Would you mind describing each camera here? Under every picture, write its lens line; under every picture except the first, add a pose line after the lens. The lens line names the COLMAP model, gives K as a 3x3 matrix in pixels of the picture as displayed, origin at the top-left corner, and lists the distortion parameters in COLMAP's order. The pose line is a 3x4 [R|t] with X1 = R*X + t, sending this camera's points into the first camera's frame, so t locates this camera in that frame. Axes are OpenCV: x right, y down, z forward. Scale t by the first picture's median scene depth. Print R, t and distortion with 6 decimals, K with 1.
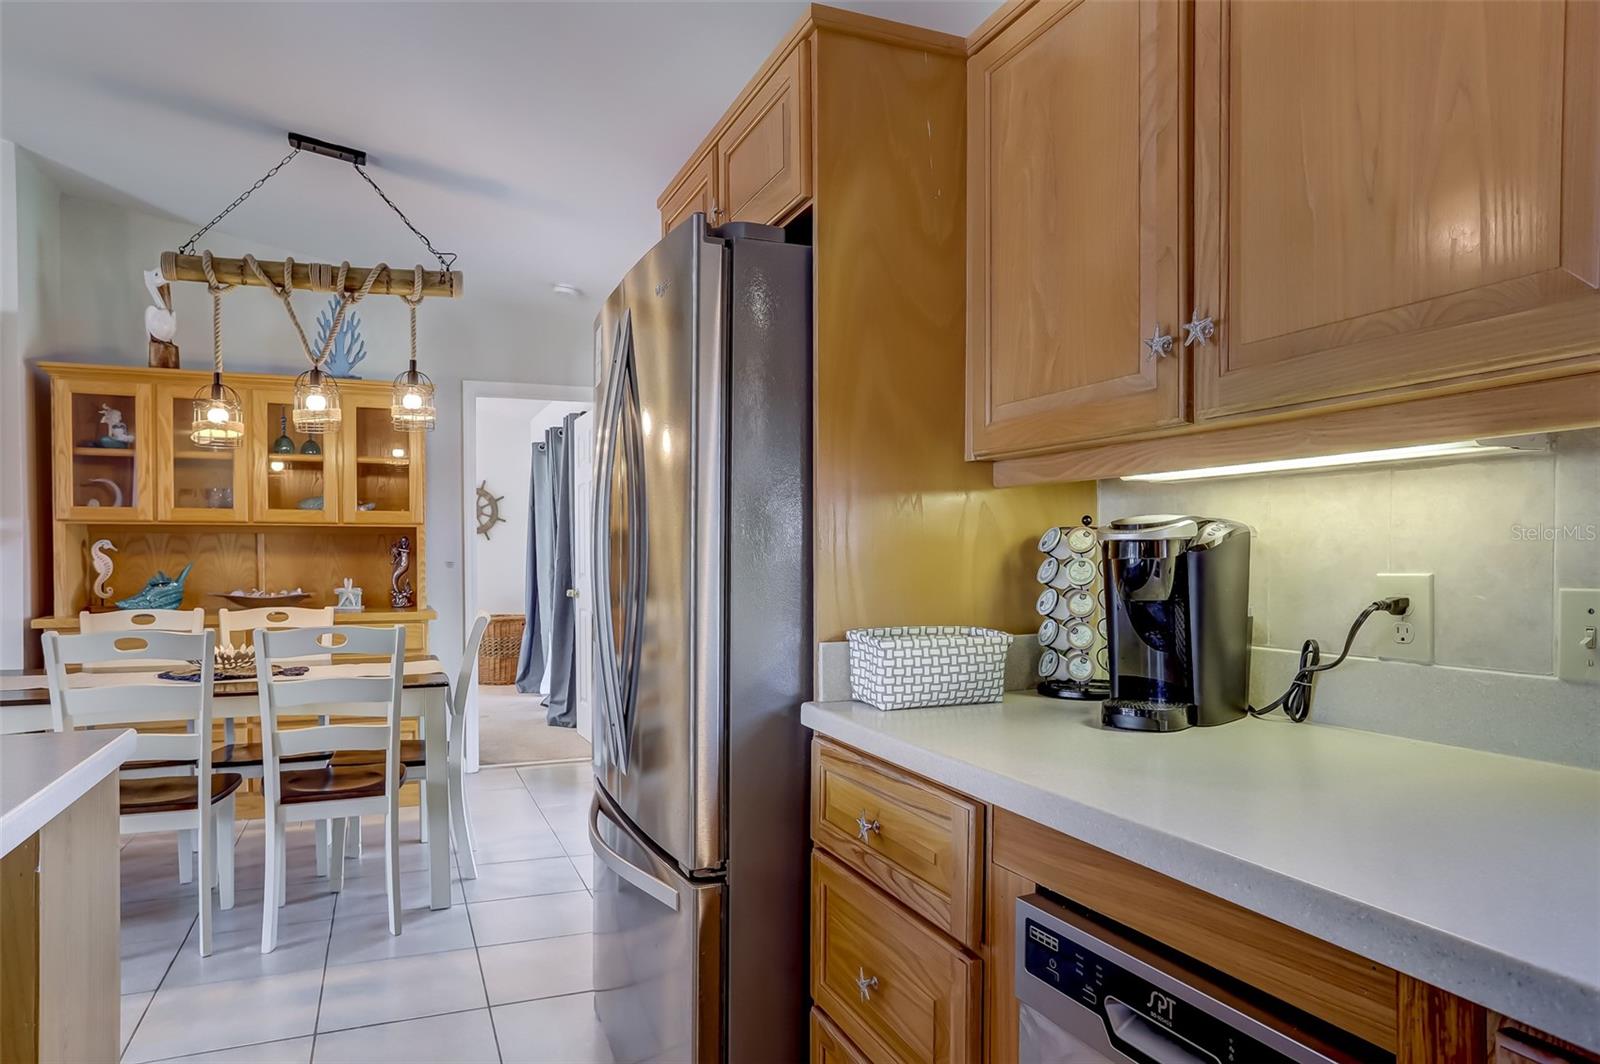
lens RADIAL K [[970.8, 0, 795.3], [0, 970.8, 590.3], [0, 0, 1]] dist [-0.035210, 0.000262]
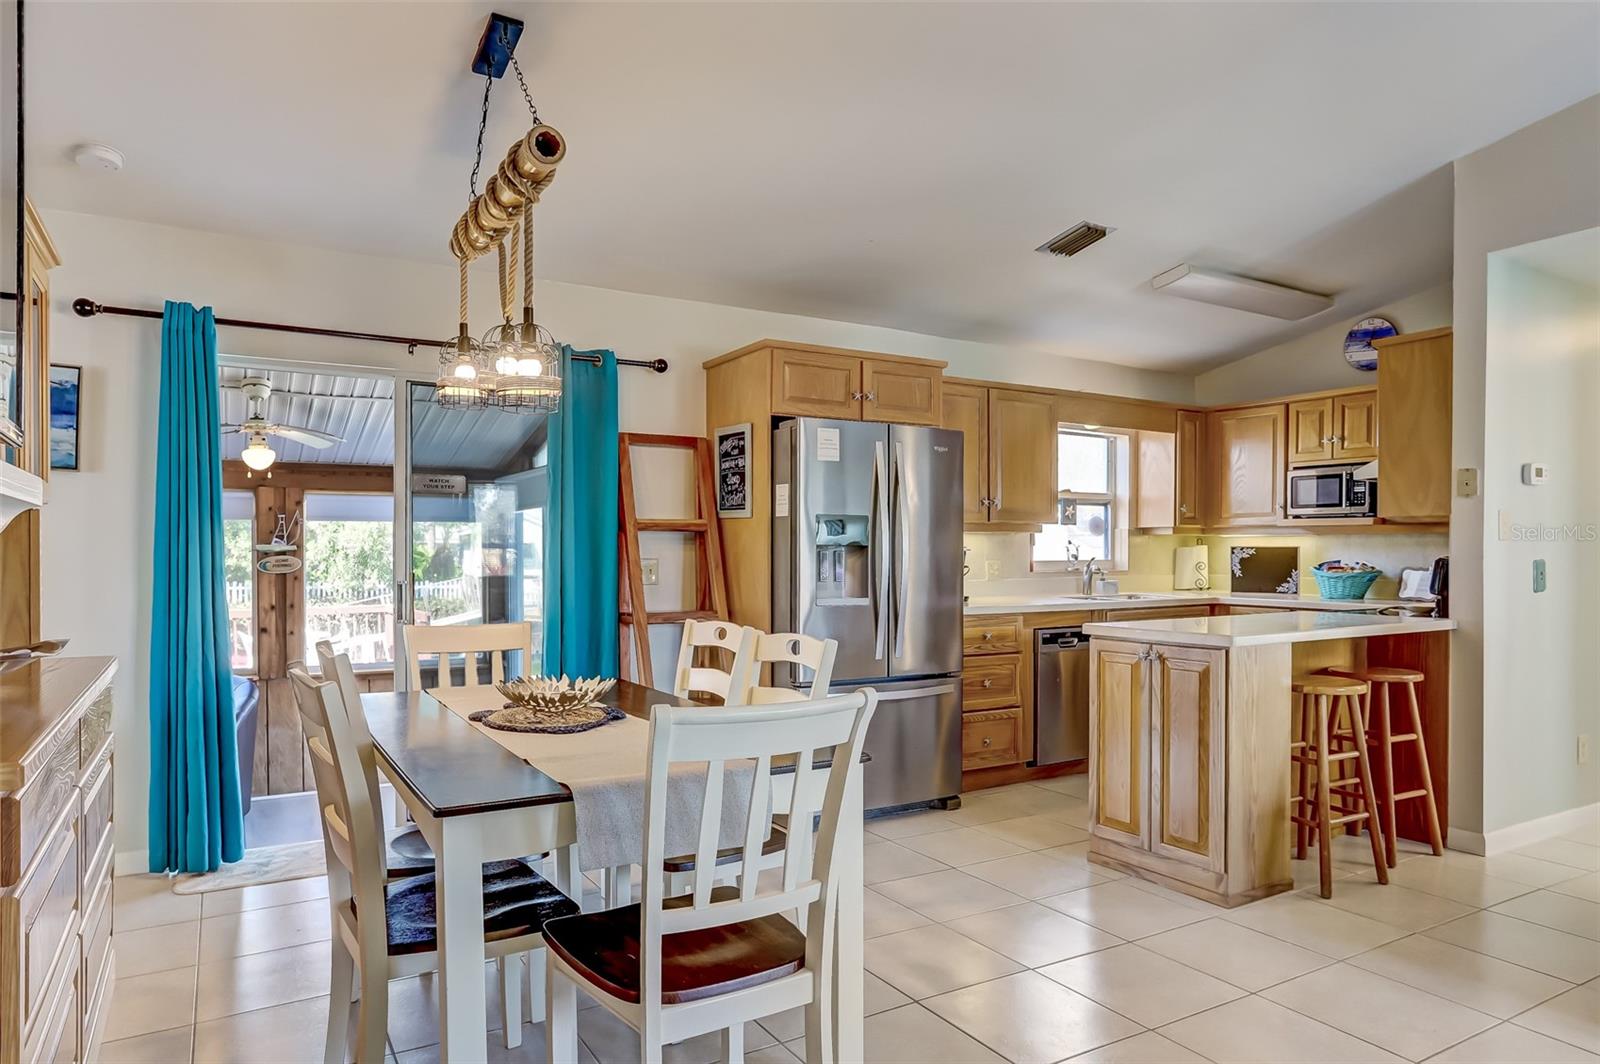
lens RADIAL K [[986.7, 0, 776.0], [0, 986.7, 568.0], [0, 0, 1]] dist [-0.047920, 0.039813]
pose [[-0.127525, -0.017593, 0.991679, -1.050947], [0.037824, 0.999029, 0.022587, -0.030904], [-0.991114, 0.040390, -0.126736, 0.705808]]
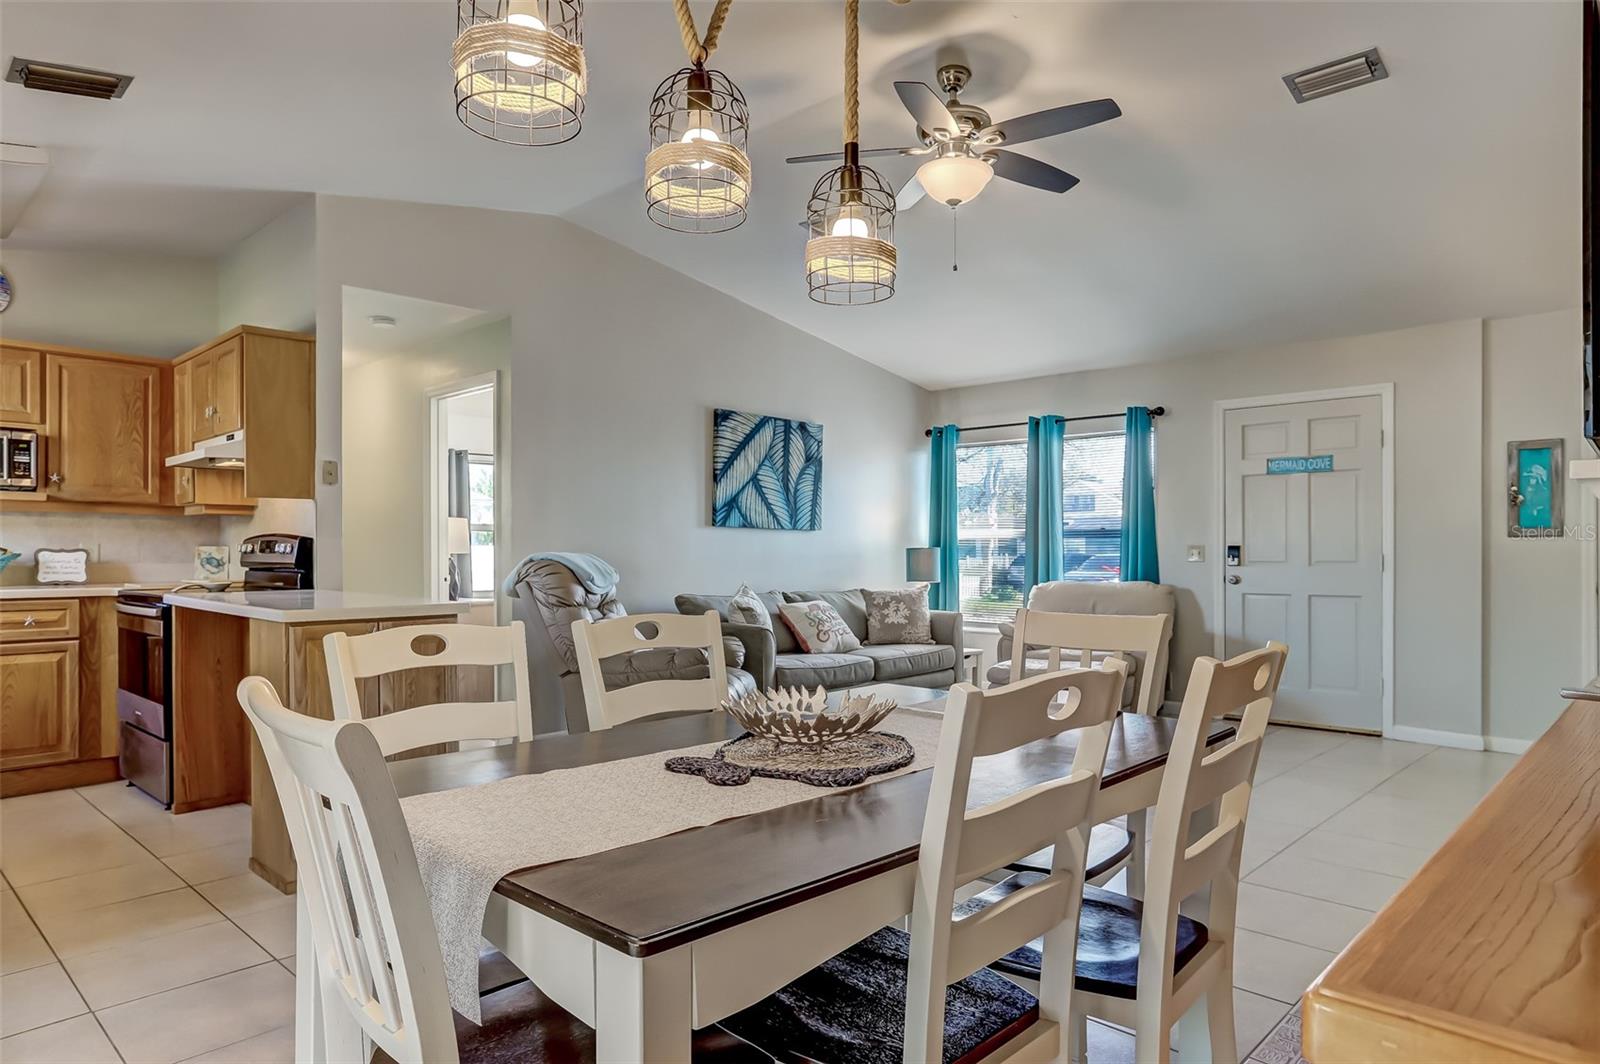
lens RADIAL K [[967.7, 0, 783.3], [0, 967.7, 556.6], [0, 0, 1]] dist [-0.049876, 0.041925]
pose [[-0.920047, 0.000532, -0.391809, -0.291117], [-0.018186, 0.998863, 0.044061, -0.029155], [0.391387, 0.047663, -0.918991, 1.107501]]
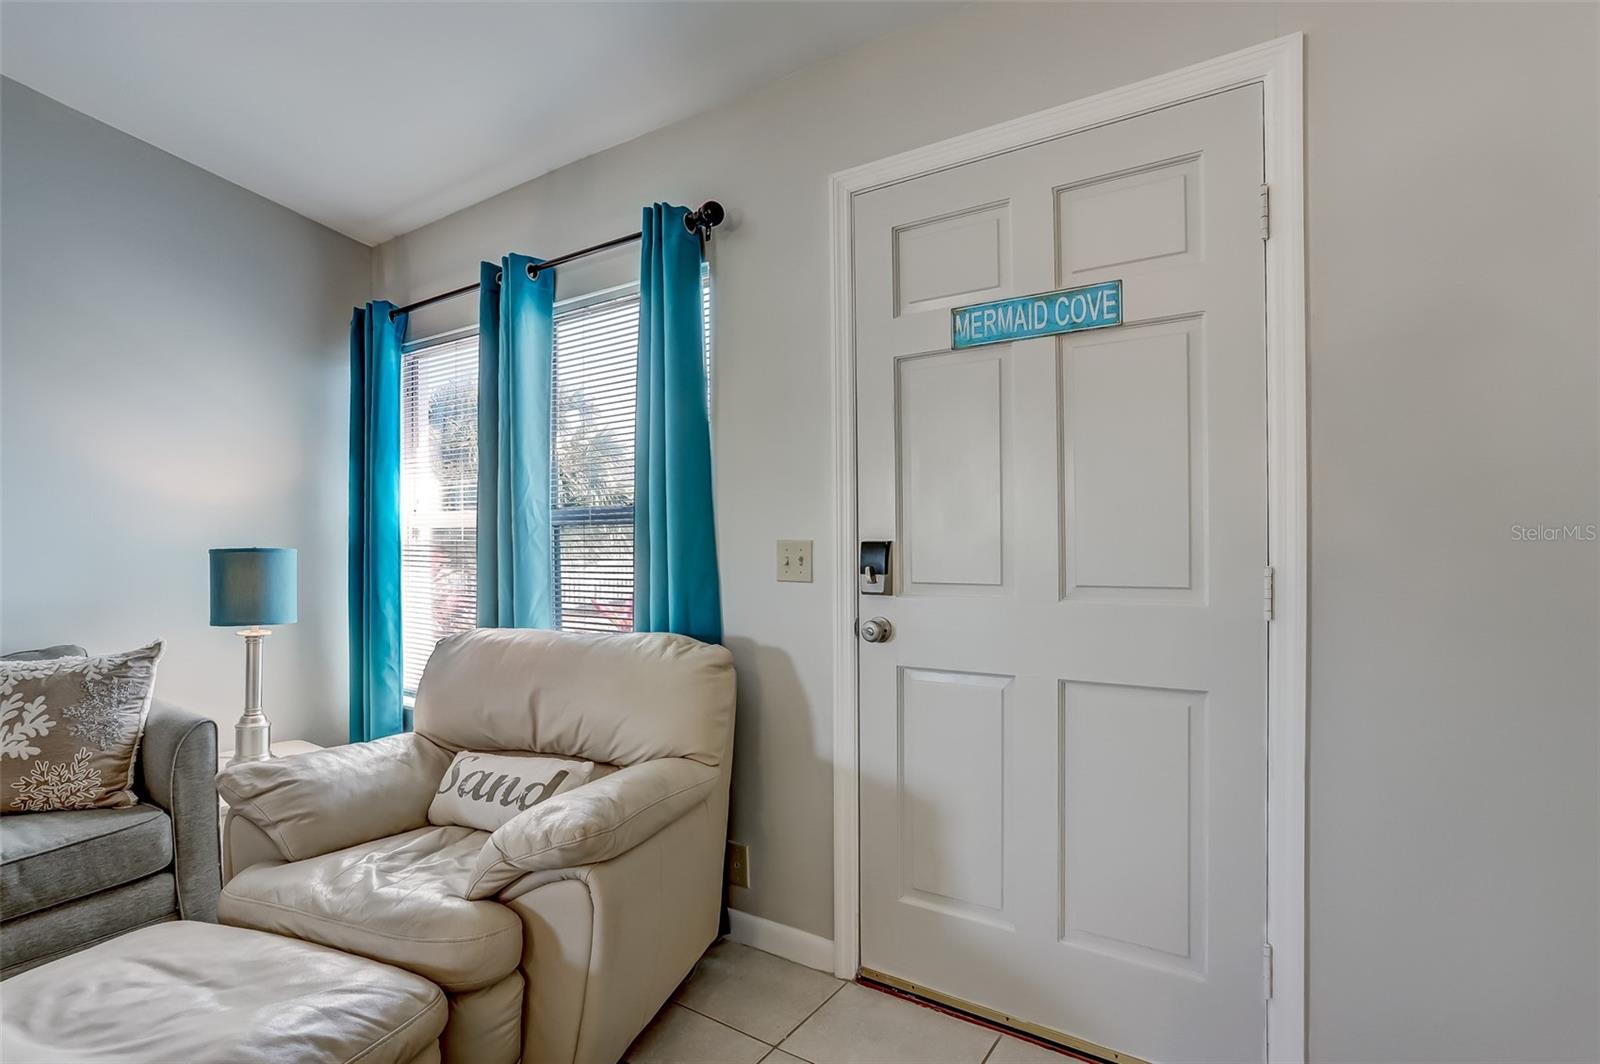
lens RADIAL K [[792.2, 0, 778.7], [0, 792.2, 545.3], [0, 0, 1]] dist [-0.059572, 0.033458]
pose [[-0.840589, 0.006692, -0.541632, -1.185166], [-0.018091, 0.999019, 0.040421, -0.009854], [0.541371, 0.043776, -0.839643, 0.399427]]
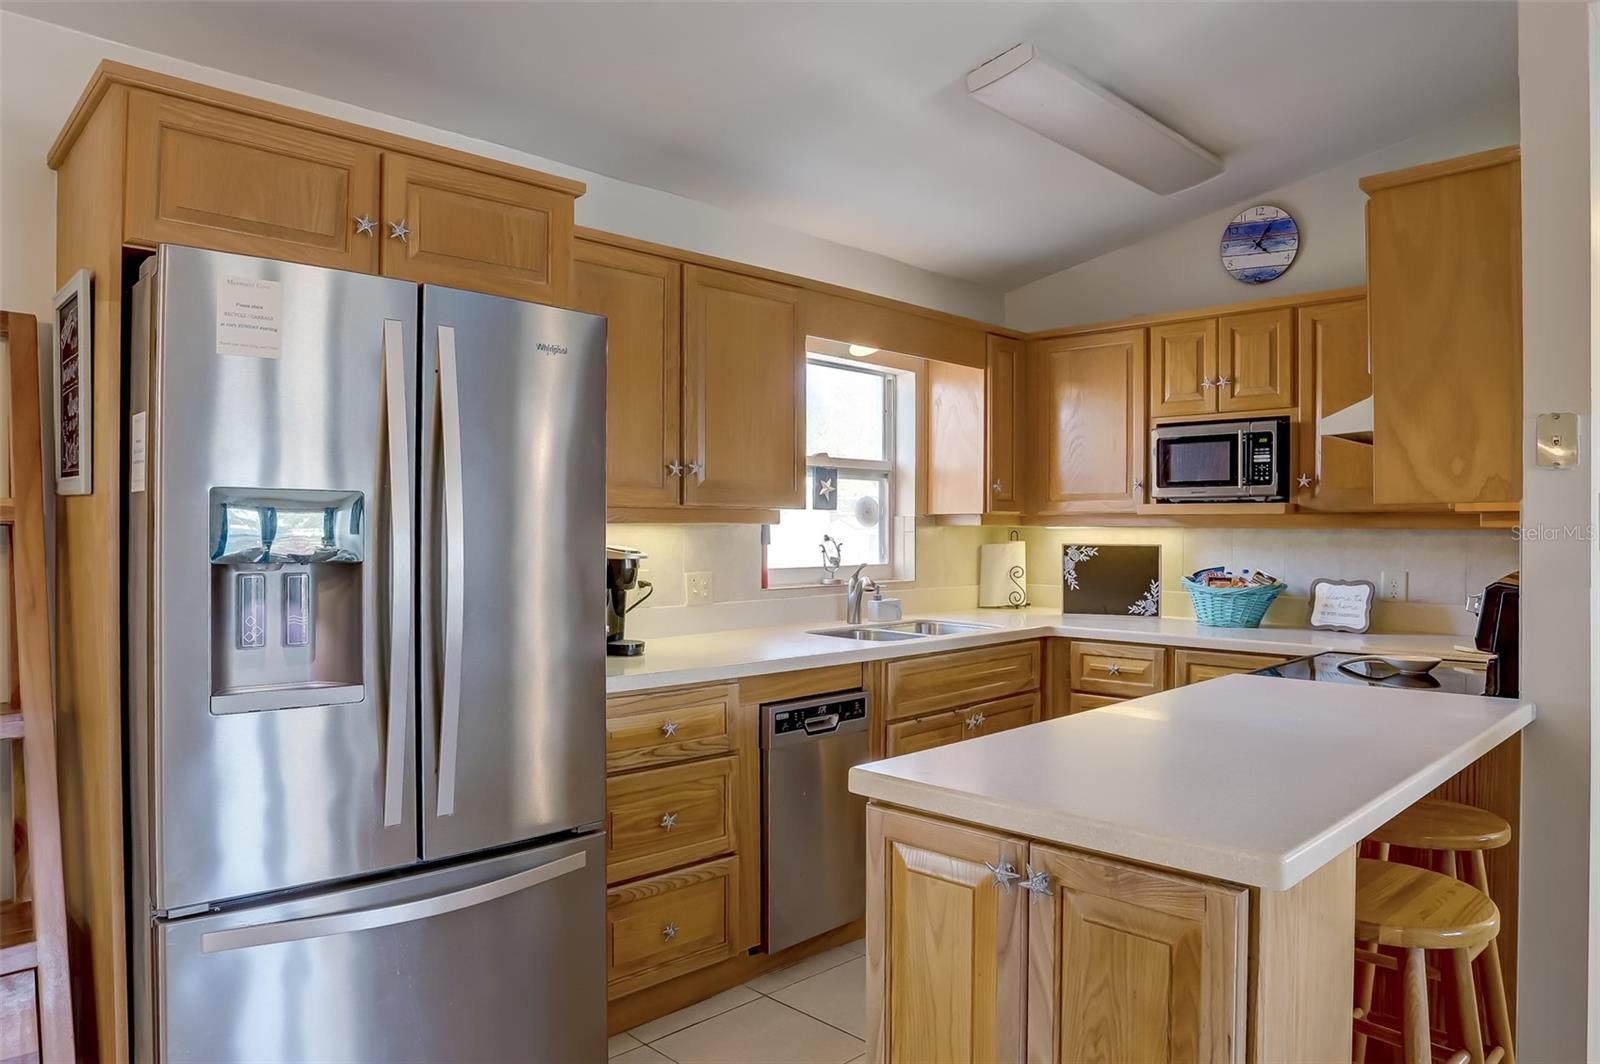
lens RADIAL K [[1047.3, 0, 800.0], [0, 1047.3, 532.0], [0, 0, 1]] dist [-0.060495, 0.000921]
pose [[-0.376384, -0.002862, 0.926459, -0.564340], [0.033021, 0.999318, 0.016502, -0.041278], [-0.925875, 0.036804, -0.376033, 0.481931]]
